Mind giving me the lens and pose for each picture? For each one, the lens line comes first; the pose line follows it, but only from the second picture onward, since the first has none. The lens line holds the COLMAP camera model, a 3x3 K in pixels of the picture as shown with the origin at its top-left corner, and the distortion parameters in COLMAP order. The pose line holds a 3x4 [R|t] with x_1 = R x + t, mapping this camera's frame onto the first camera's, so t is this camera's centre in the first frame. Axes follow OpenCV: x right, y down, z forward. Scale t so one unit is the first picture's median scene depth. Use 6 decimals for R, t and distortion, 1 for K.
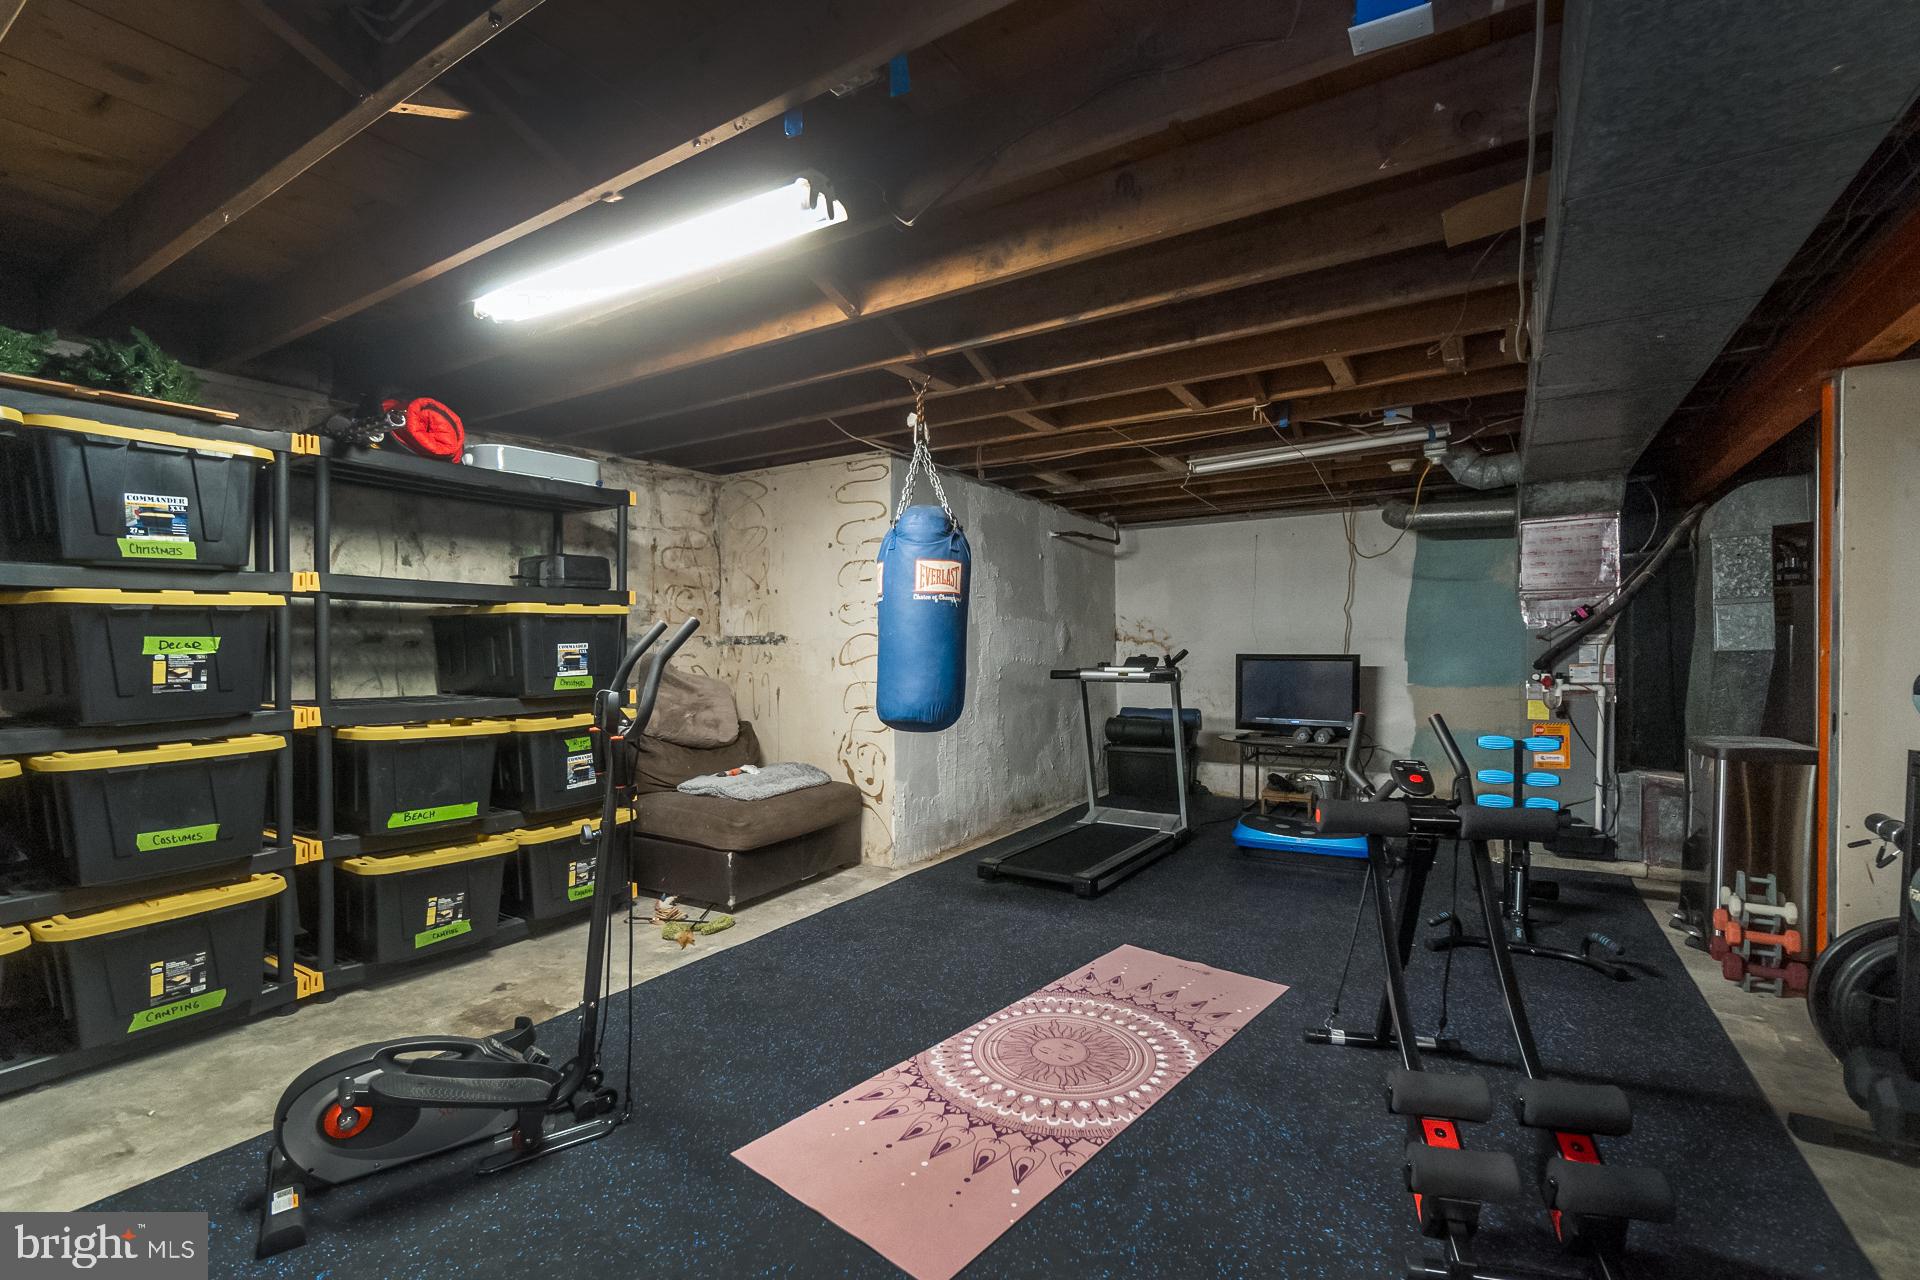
lens RADIAL K [[846.4, 0, 960.1], [0, 846.4, 671.6], [0, 0, 1]] dist [-0.002676, -0.000200]
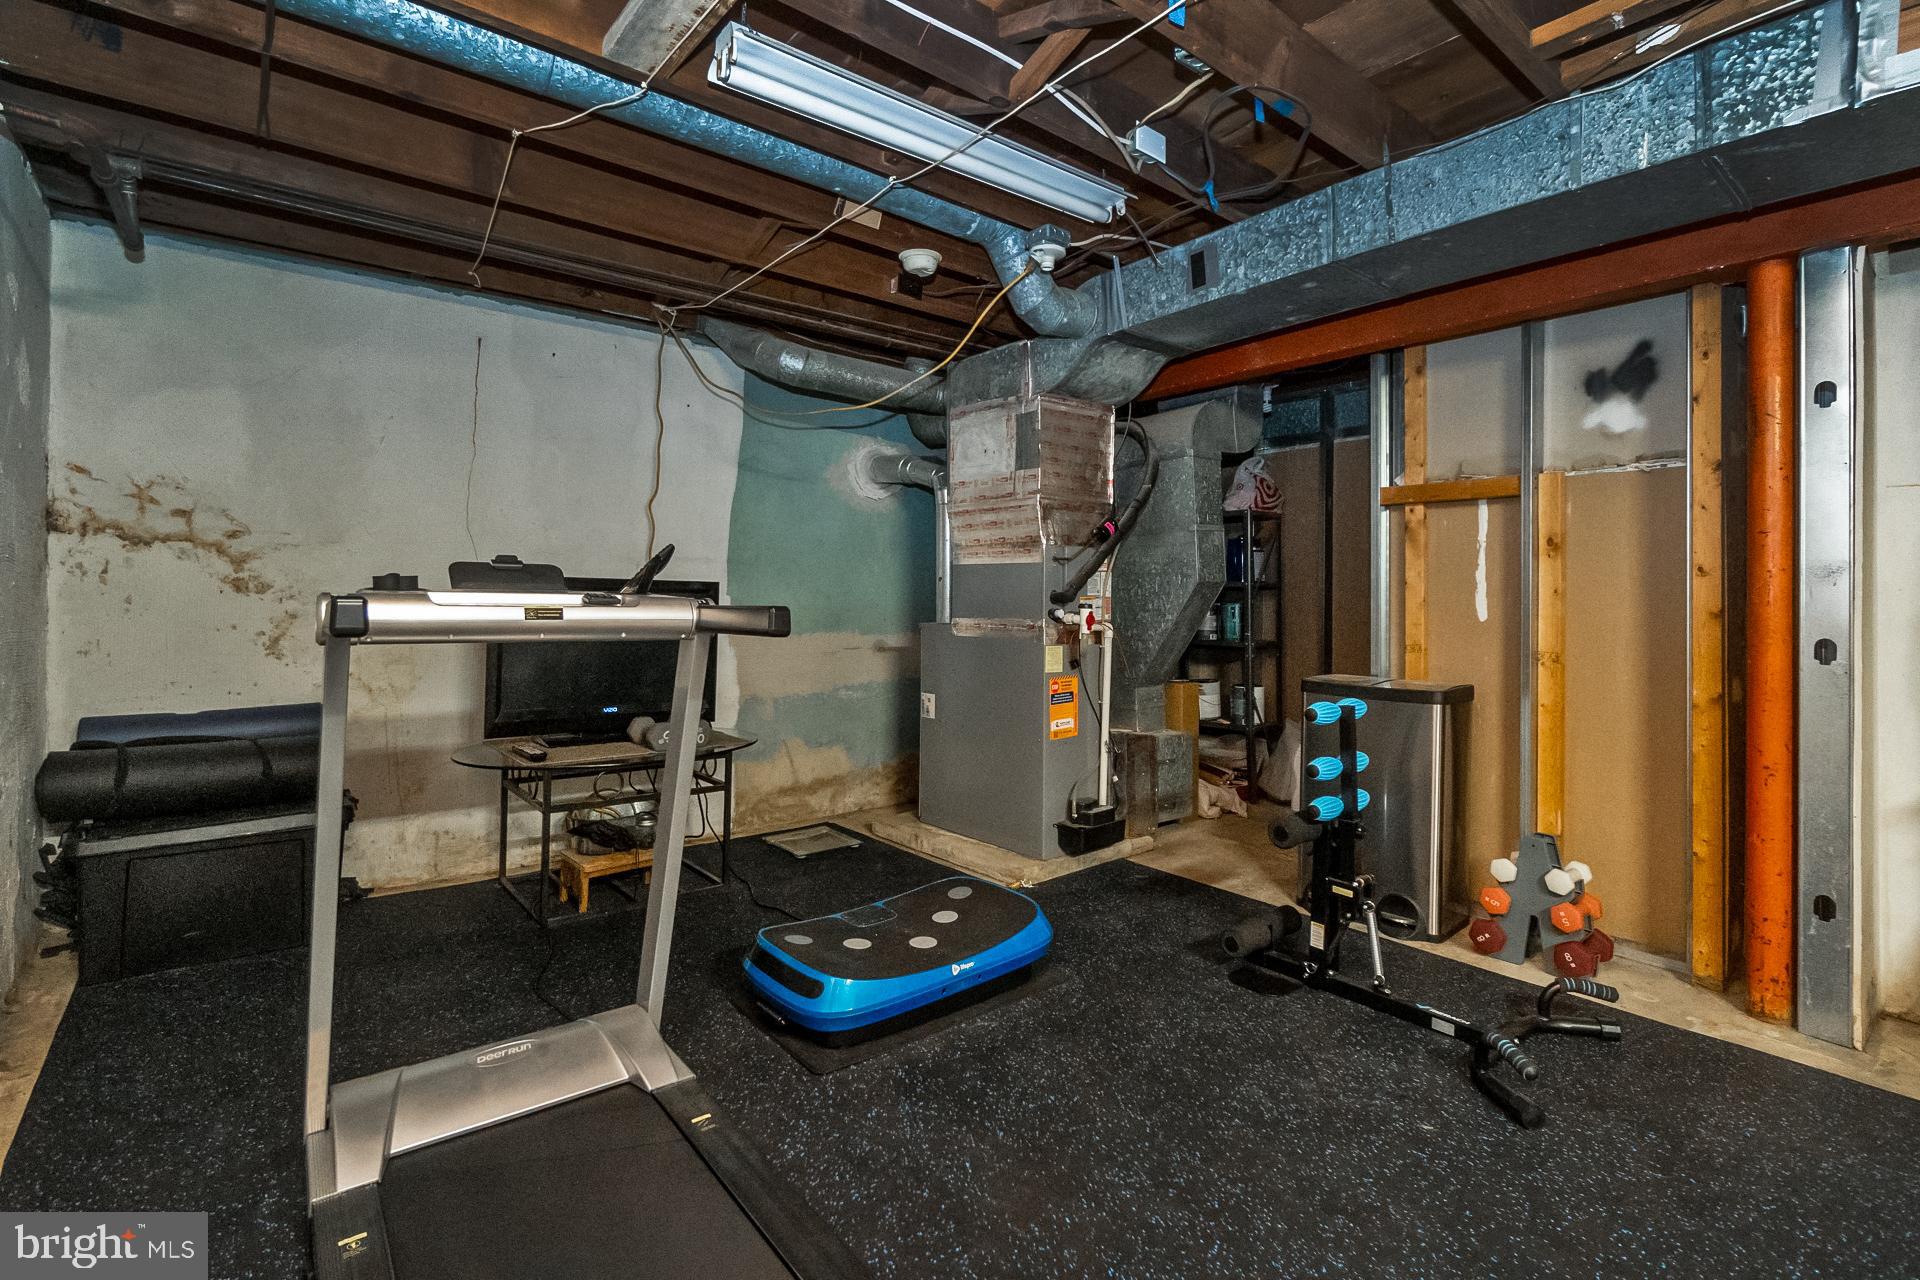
lens RADIAL K [[872.9, 0, 935.8], [0, 872.9, 597.7], [0, 0, 1]] dist [-0.000222, -0.000132]
pose [[0.331052, 0.012698, 0.943527, -0.038932], [0.014875, 0.999715, -0.018674, 0.003364], [-0.943495, 0.020217, 0.330769, 0.578356]]
